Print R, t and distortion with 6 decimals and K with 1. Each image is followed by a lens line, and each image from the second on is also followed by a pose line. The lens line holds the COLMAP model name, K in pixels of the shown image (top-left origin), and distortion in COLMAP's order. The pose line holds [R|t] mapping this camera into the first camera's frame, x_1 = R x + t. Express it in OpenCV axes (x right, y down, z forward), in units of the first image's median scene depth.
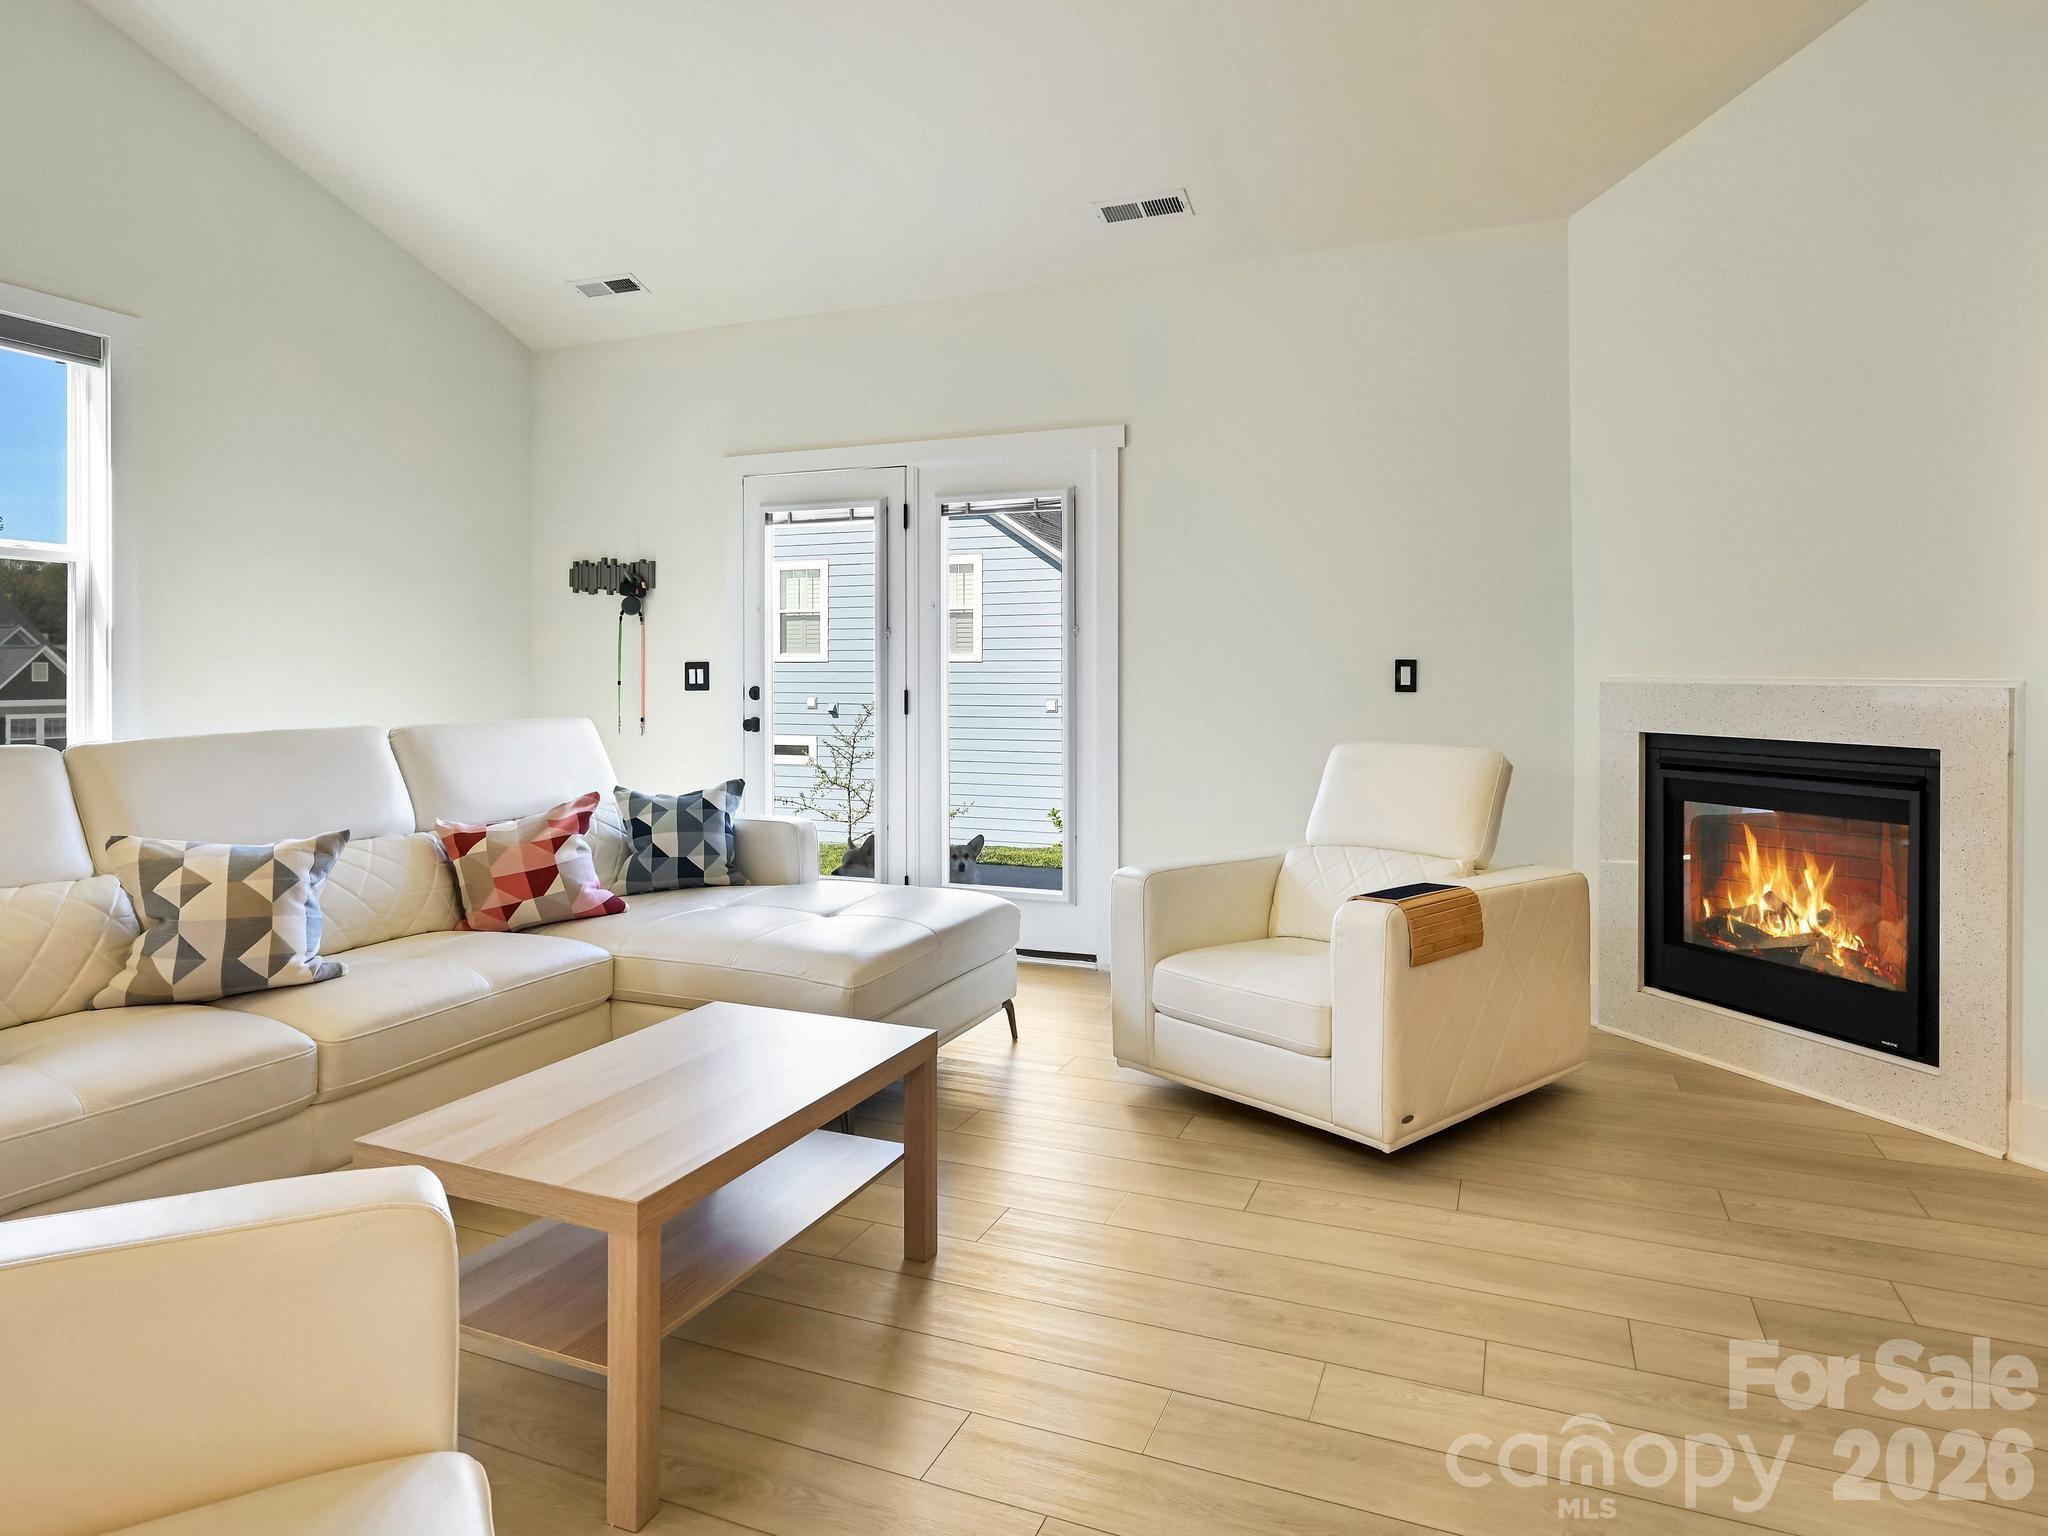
lens RADIAL K [[1235.3, 0, 1013.4], [0, 1235.3, 690.1], [0, 0, 1]] dist [-0.002597, -0.000887]
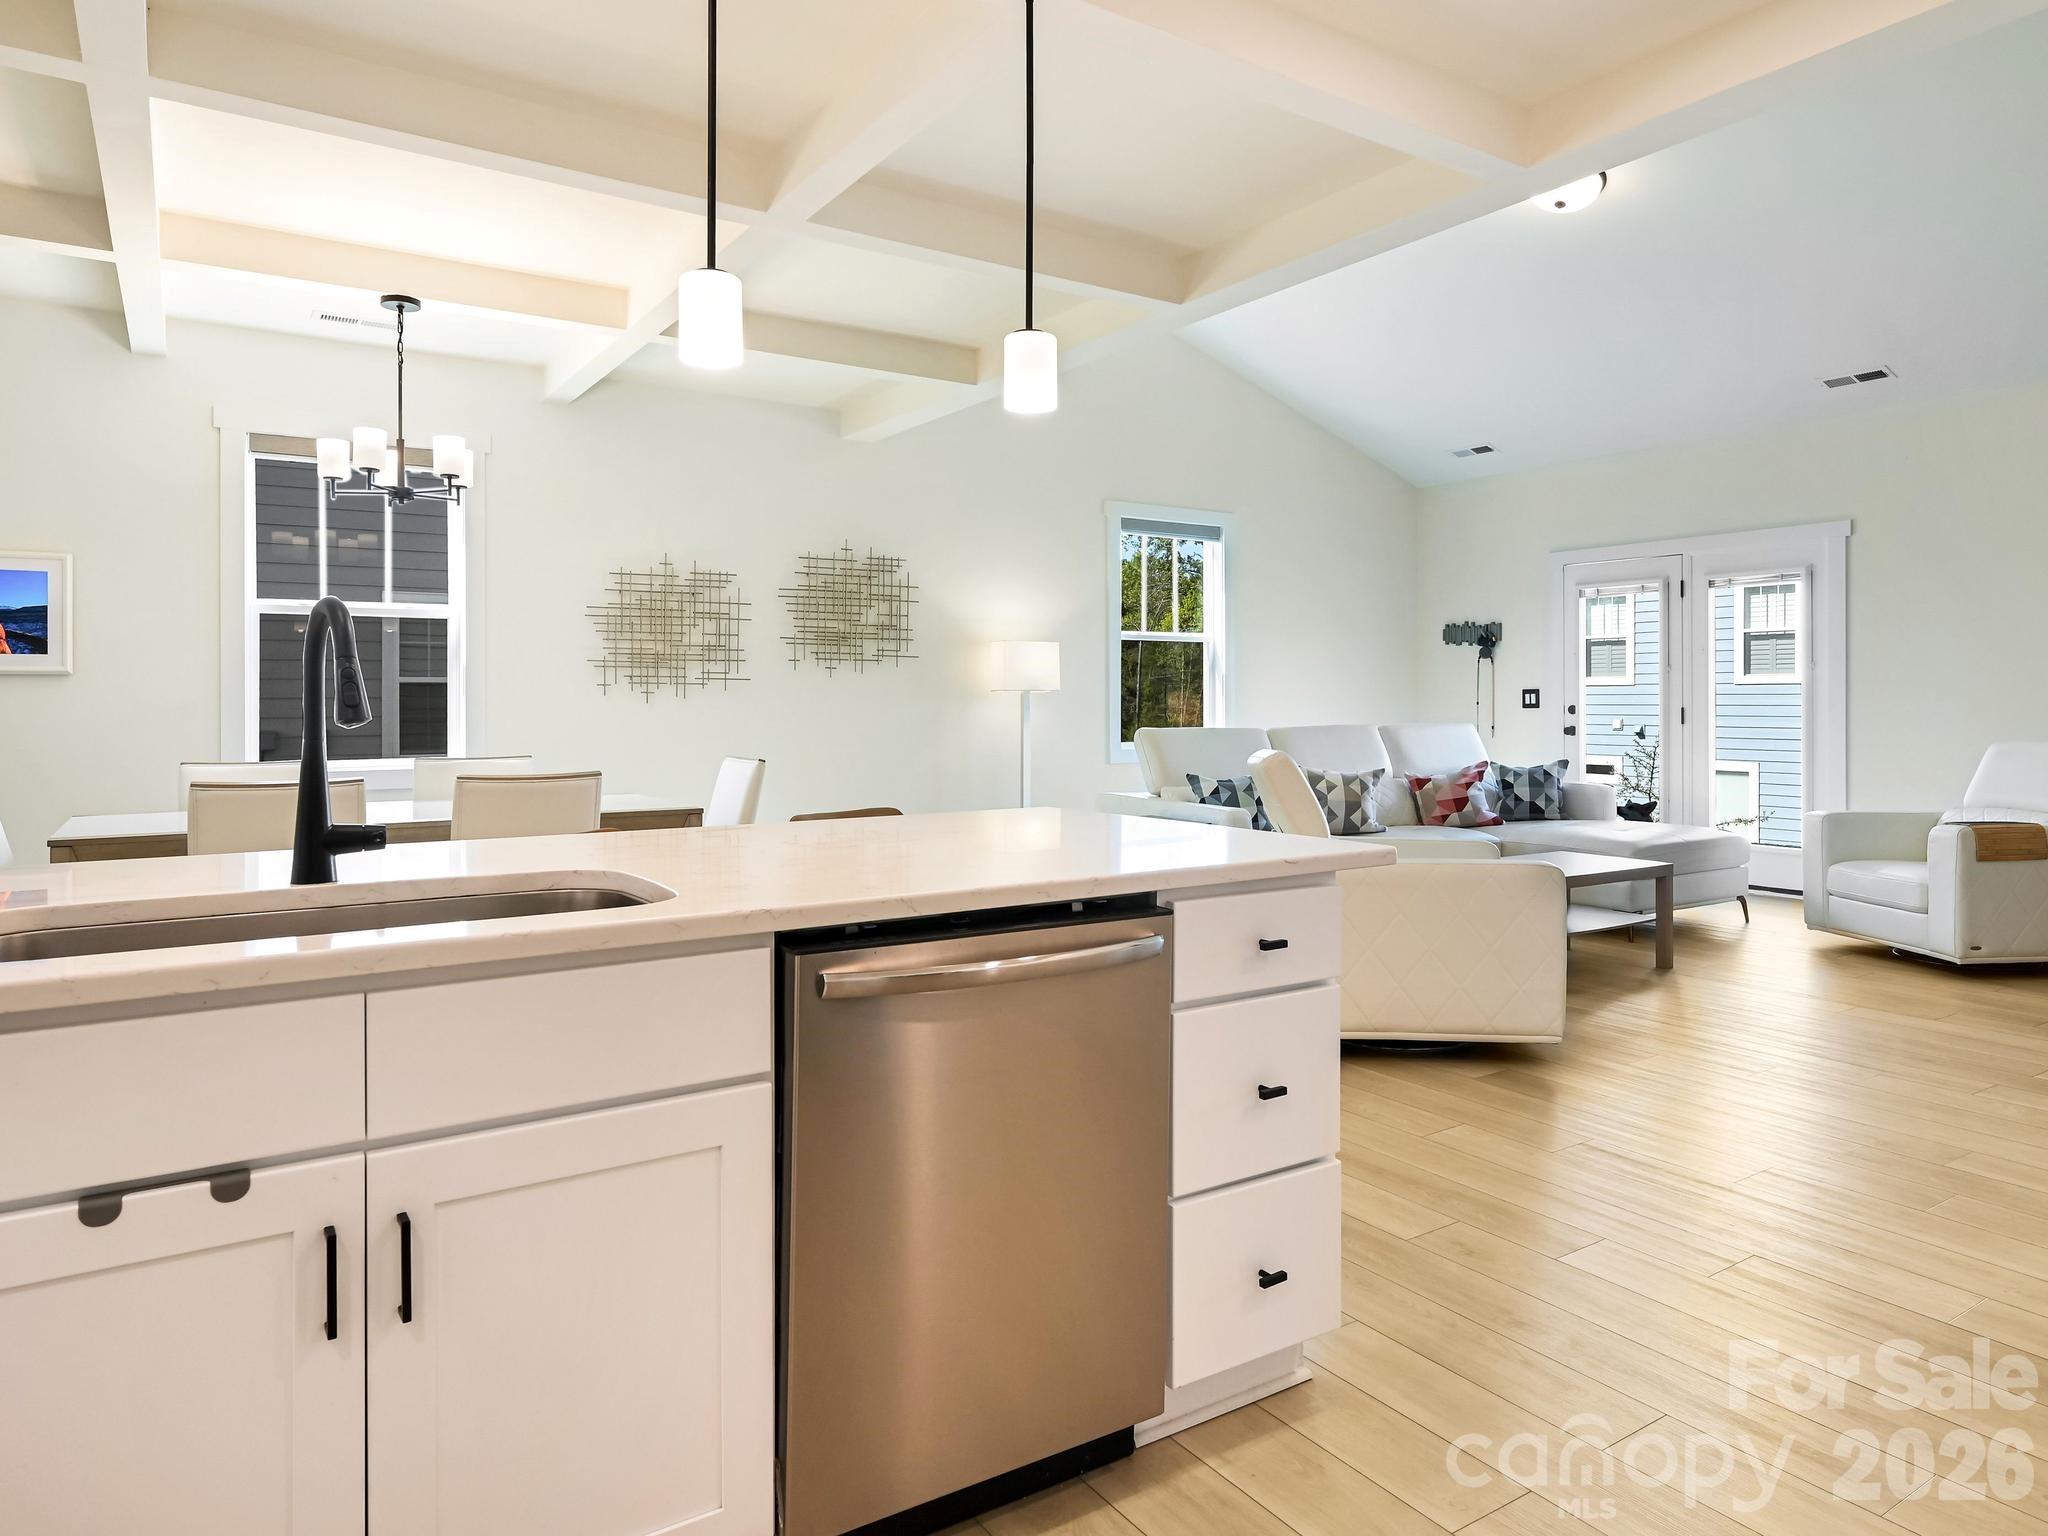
lens RADIAL K [[1281.7, 0, 1032.5], [0, 1281.7, 701.3], [0, 0, 1]] dist [-0.004833, -0.000314]
pose [[0.829900, -0.002415, -0.557907, 0.161393], [-0.003110, 0.999955, -0.008955, 0.011557], [0.557904, 0.009167, 0.829855, -0.924342]]
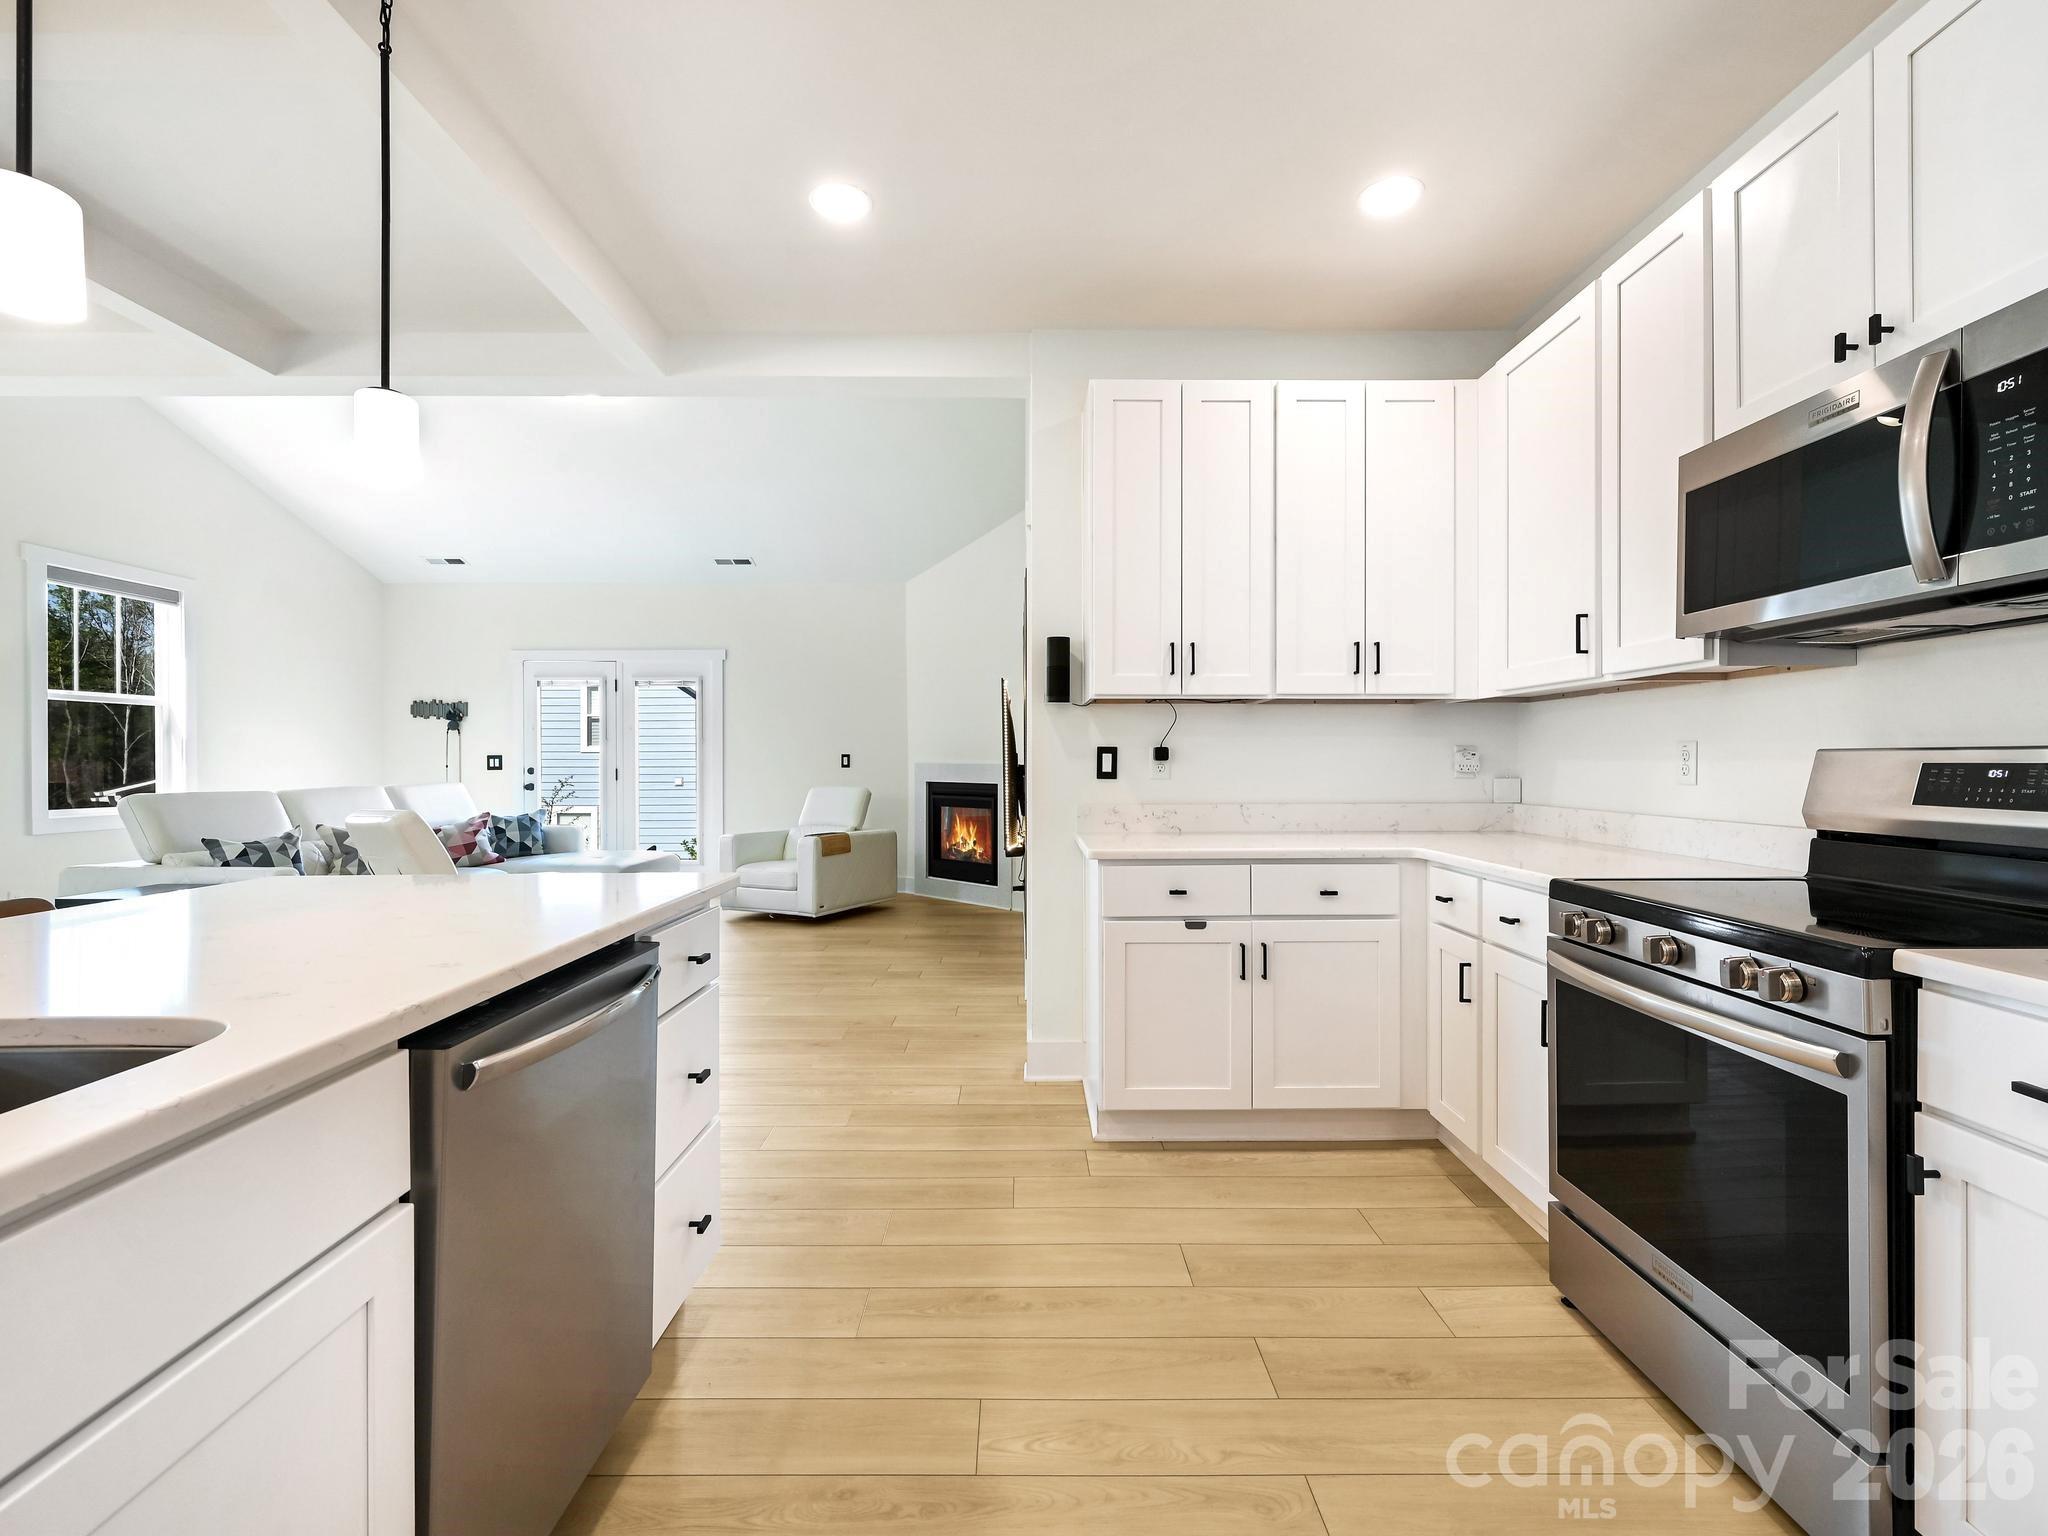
lens RADIAL K [[919.0, 0, 1023.0], [0, 919.0, 759.6], [0, 0, 1]] dist [0.002045, 0.000457]
pose [[0.922955, -0.003423, 0.384892, -0.068661], [0.008501, 0.999898, -0.011493, 0.010915], [-0.384813, 0.013880, 0.922890, -0.936004]]
